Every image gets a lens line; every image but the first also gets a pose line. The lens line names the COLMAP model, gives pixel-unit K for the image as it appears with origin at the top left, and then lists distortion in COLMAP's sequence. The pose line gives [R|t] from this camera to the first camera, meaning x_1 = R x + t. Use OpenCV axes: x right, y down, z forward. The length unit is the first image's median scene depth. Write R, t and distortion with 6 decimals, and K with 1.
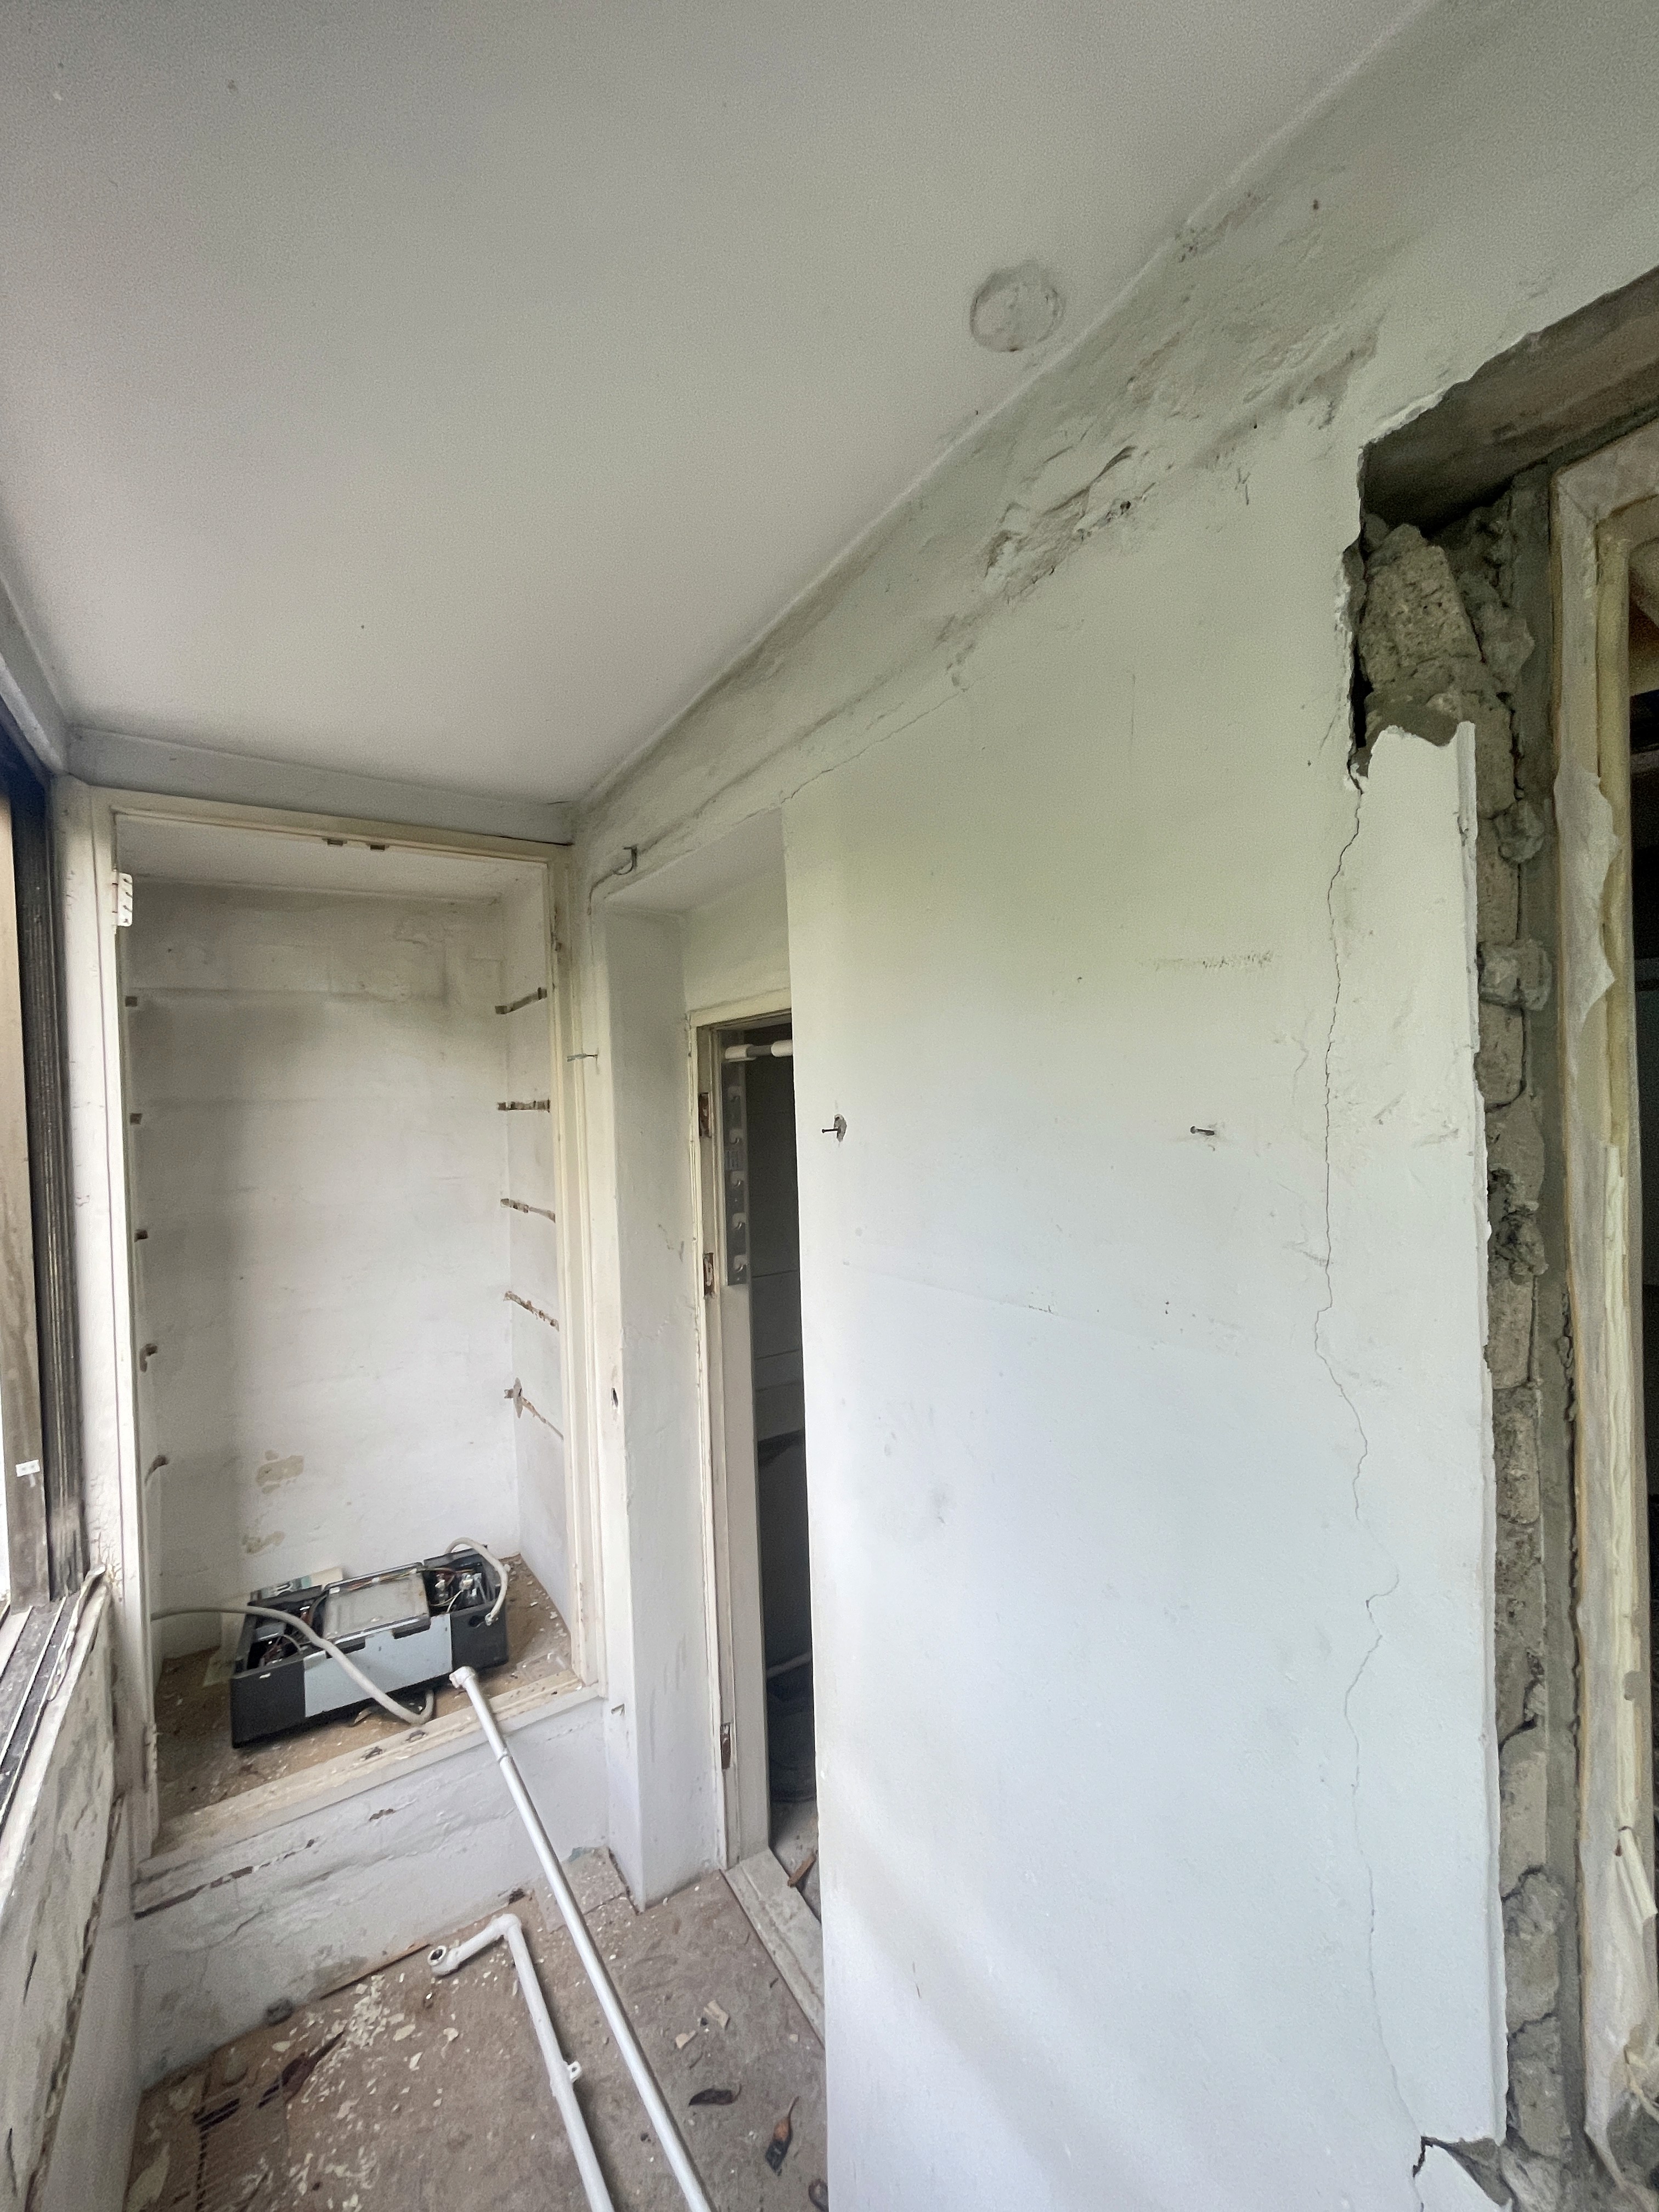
lens RADIAL K [[897.9, 0, 829.5], [0, 897.9, 1106.0], [0, 0, 1]] dist [0.000540, 0.002409]
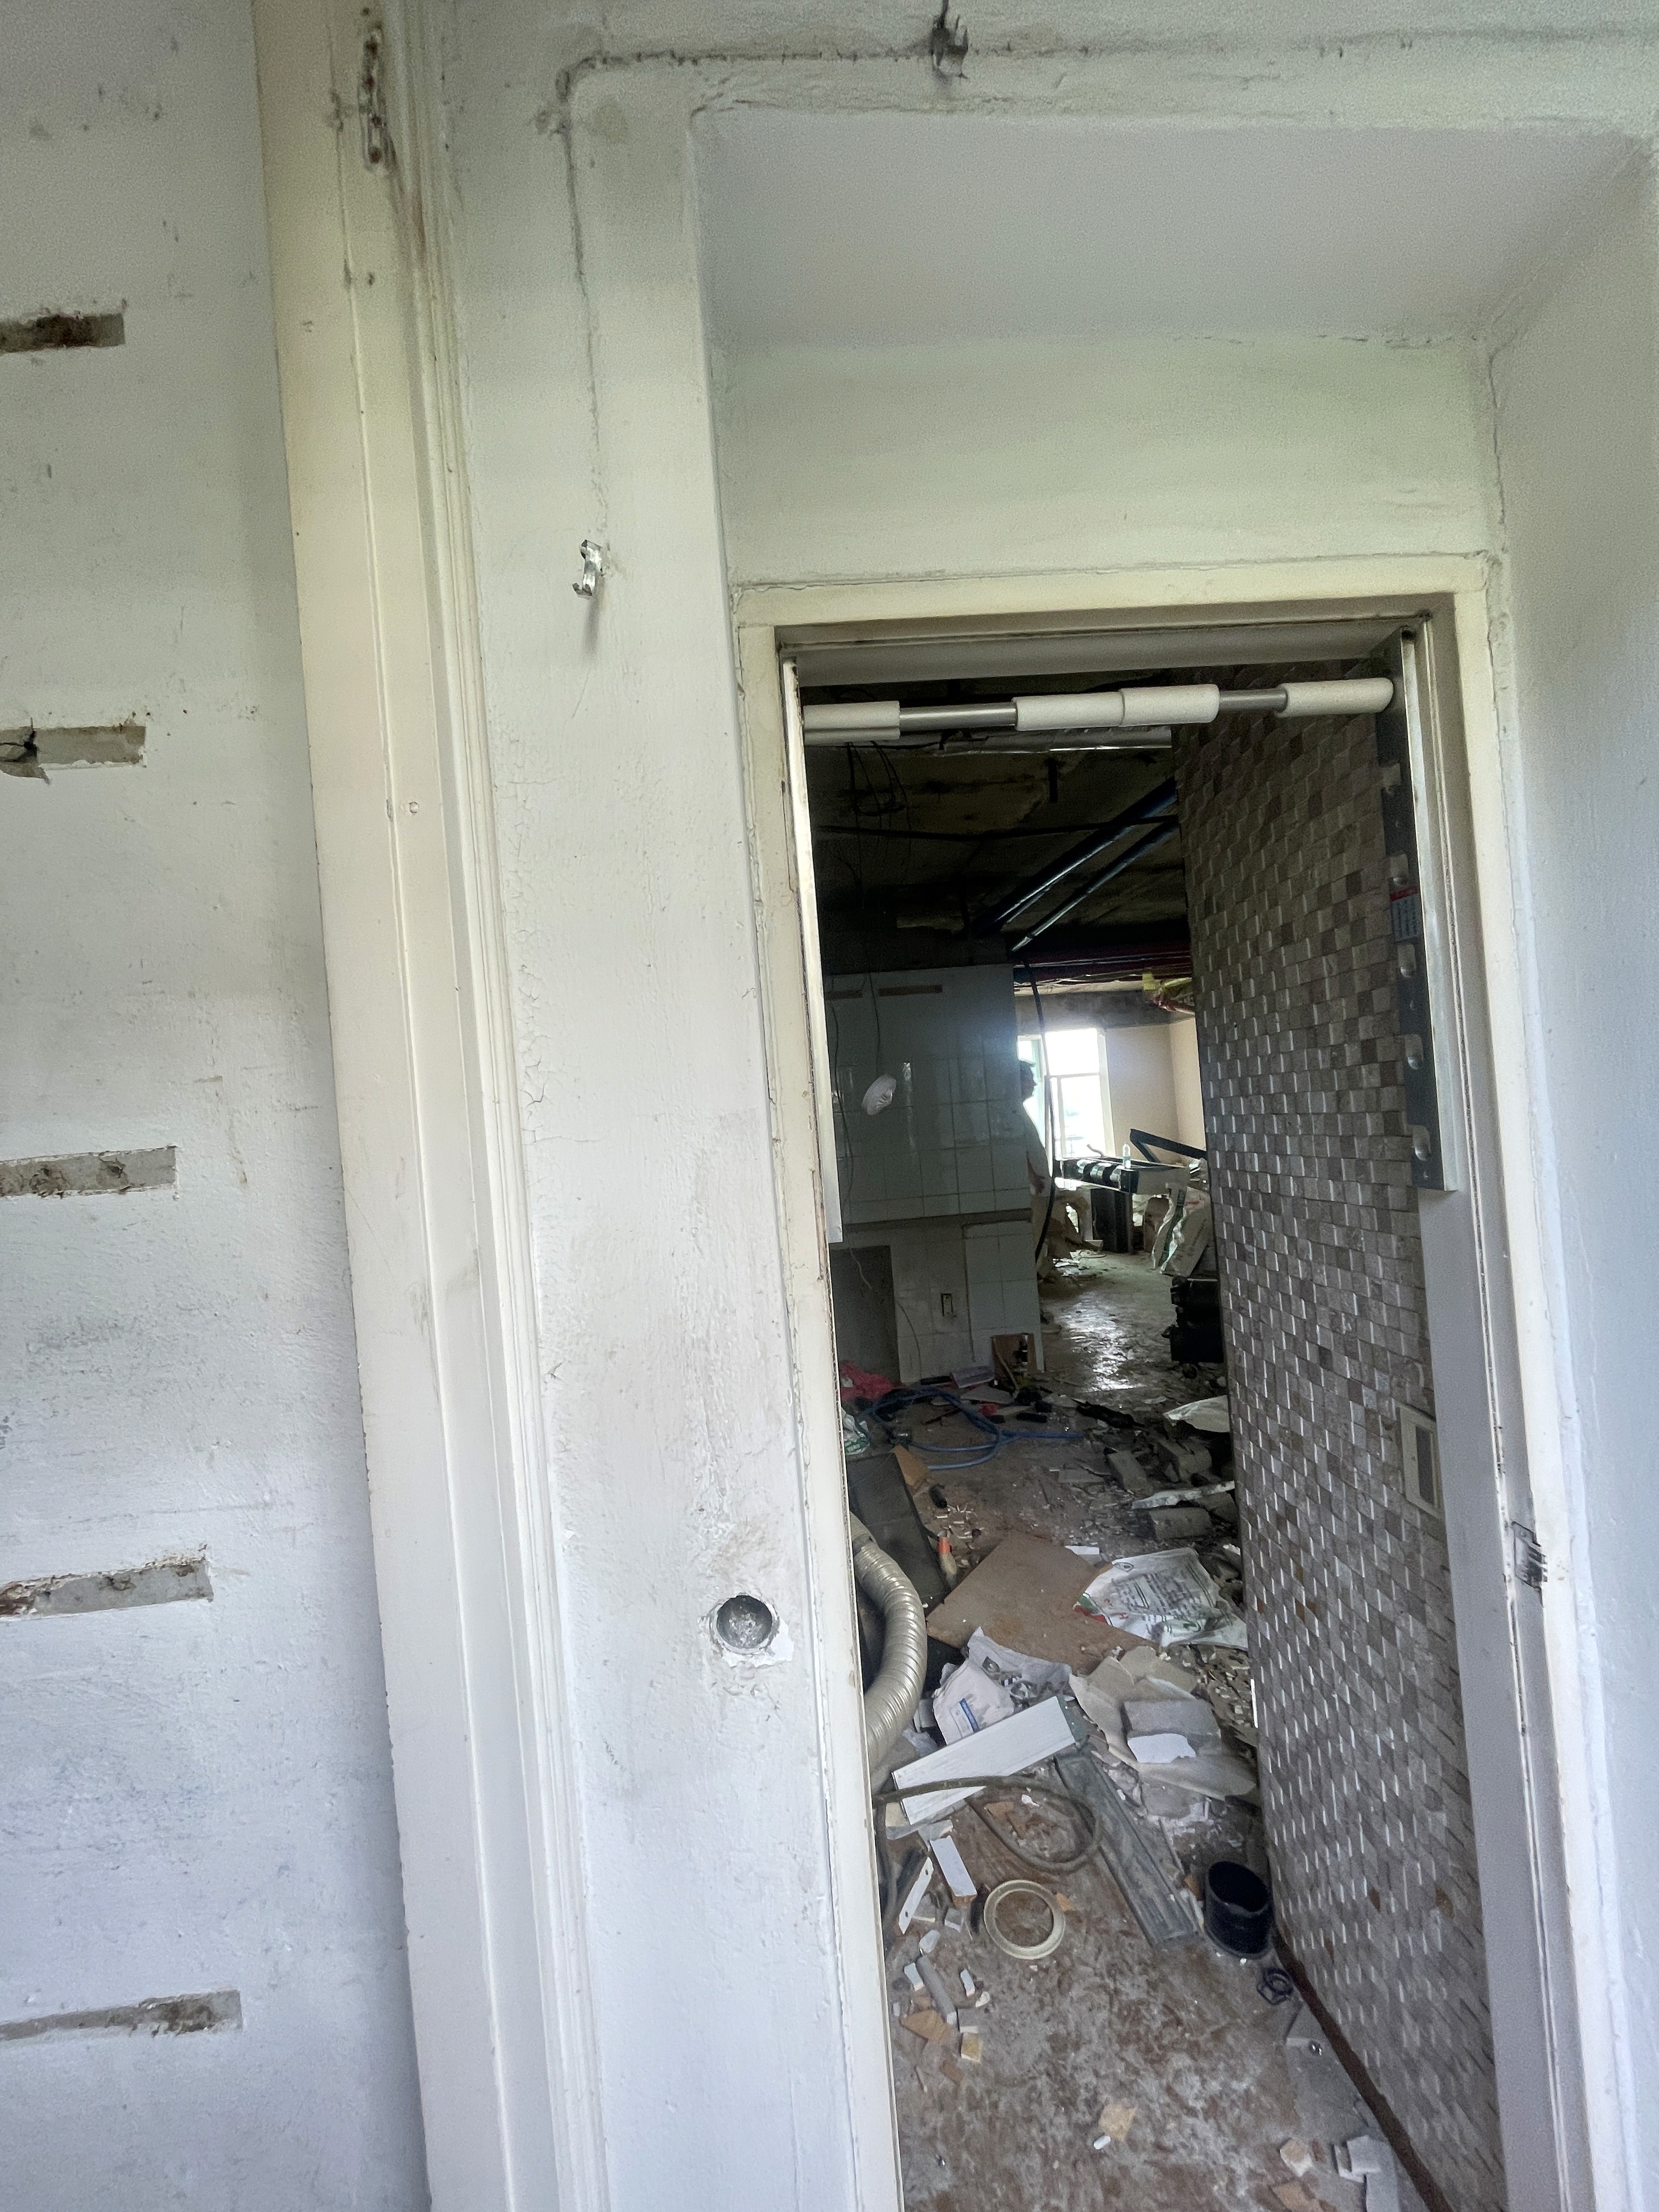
lens RADIAL K [[897.9, 0, 829.5], [0, 897.9, 1106.0], [0, 0, 1]] dist [0.000540, 0.002409]
pose [[0.482558, -0.004251, 0.875854, -0.529400], [0.081226, 0.995896, -0.039919, 0.161435], [-0.872089, 0.090406, 0.480923, 0.832147]]
